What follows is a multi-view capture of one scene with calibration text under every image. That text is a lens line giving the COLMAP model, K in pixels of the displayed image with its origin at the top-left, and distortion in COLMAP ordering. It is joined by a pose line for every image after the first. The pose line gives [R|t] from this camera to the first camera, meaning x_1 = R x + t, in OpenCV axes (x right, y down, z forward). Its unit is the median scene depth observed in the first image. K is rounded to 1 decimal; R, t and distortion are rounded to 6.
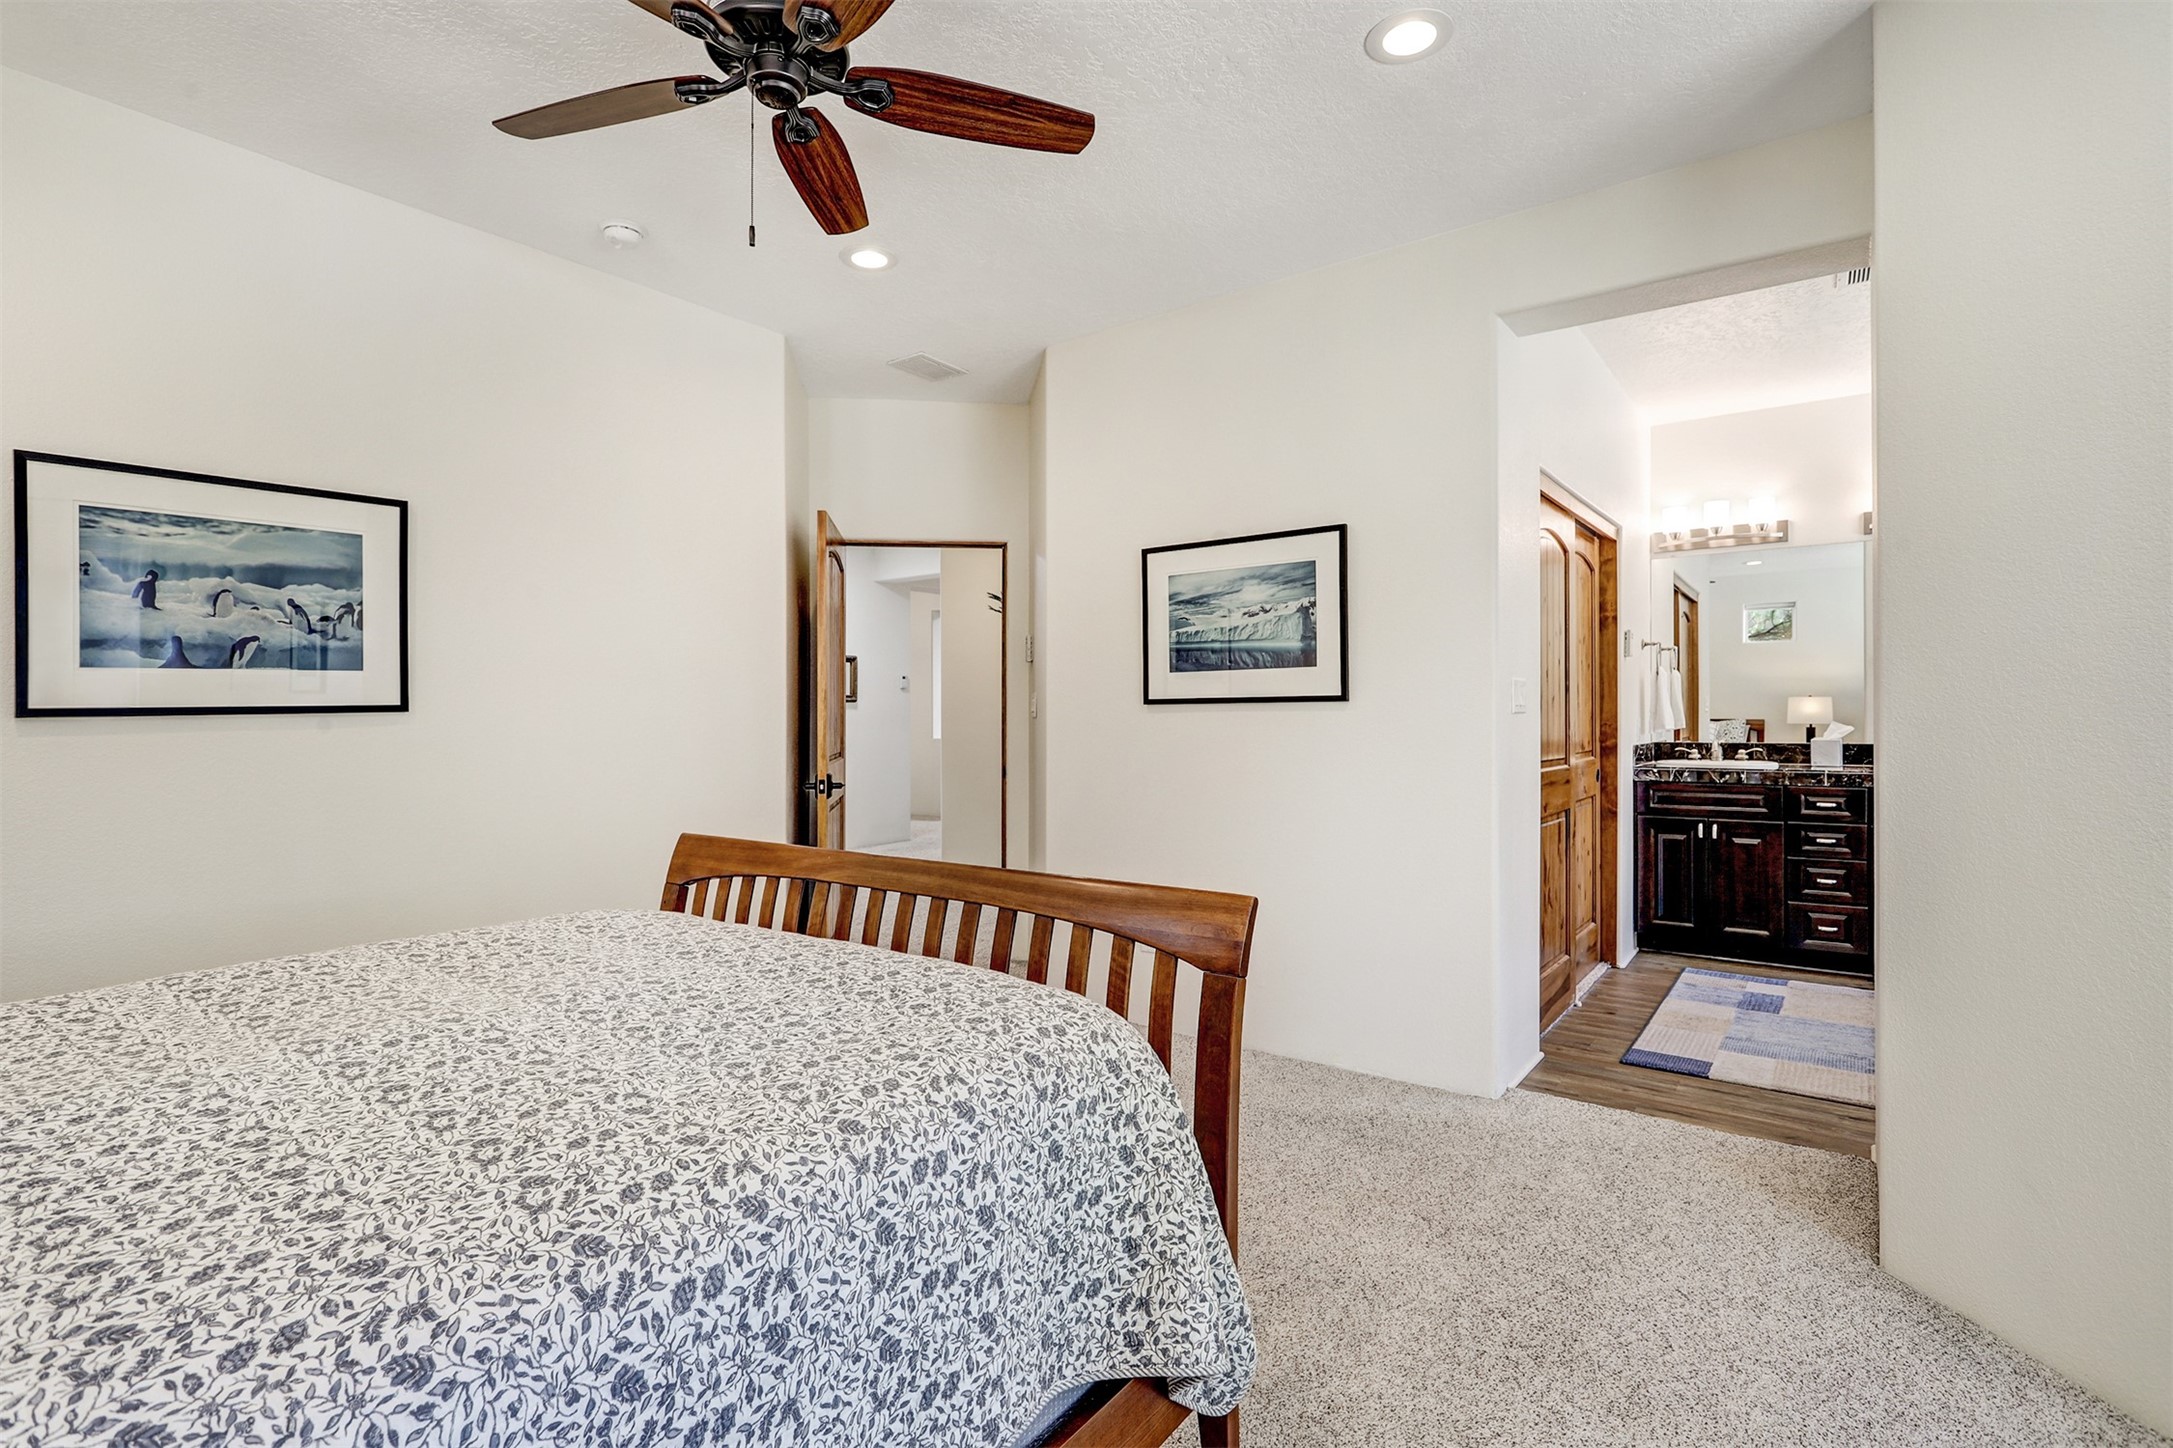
lens RADIAL K [[1042.8, 0, 1086.6], [0, 1042.8, 696.9], [0, 0, 1]] dist [0.002705, 0.001183]
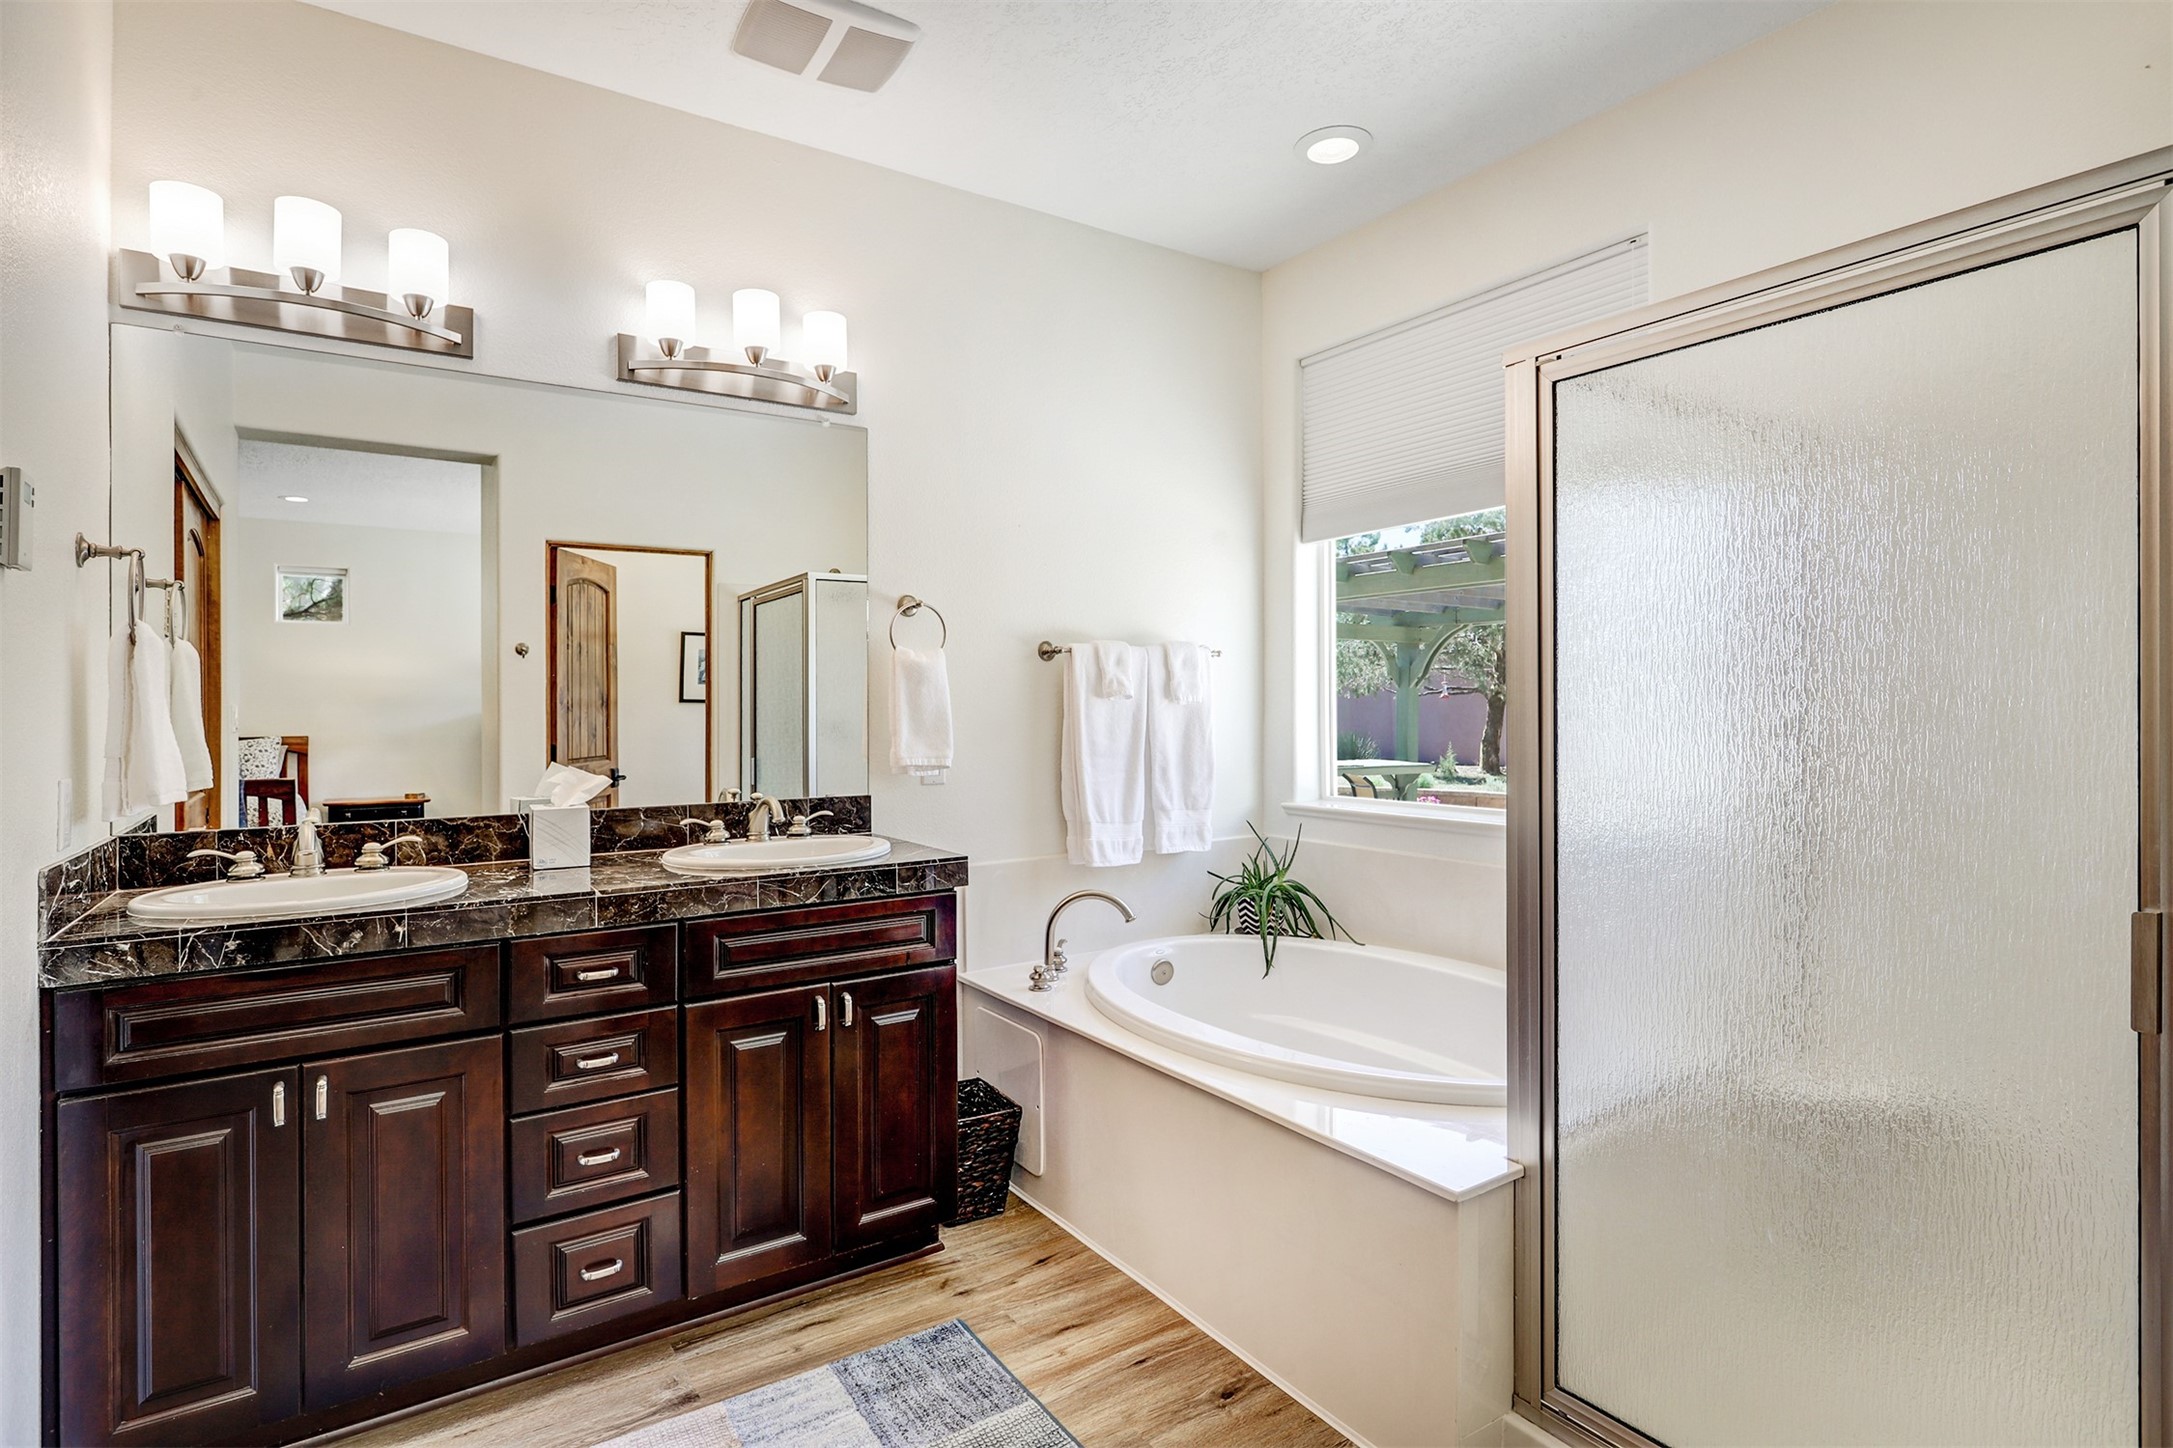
lens RADIAL K [[1118.3, 0, 1078.6], [0, 1118.3, 703.9], [0, 0, 1]] dist [-0.013024, -0.000251]
pose [[0.354043, -0.001638, 0.935228, 0.319037], [-0.001986, 0.999995, 0.002503, -0.003800], [-0.935227, -0.002743, 0.354038, 0.583371]]
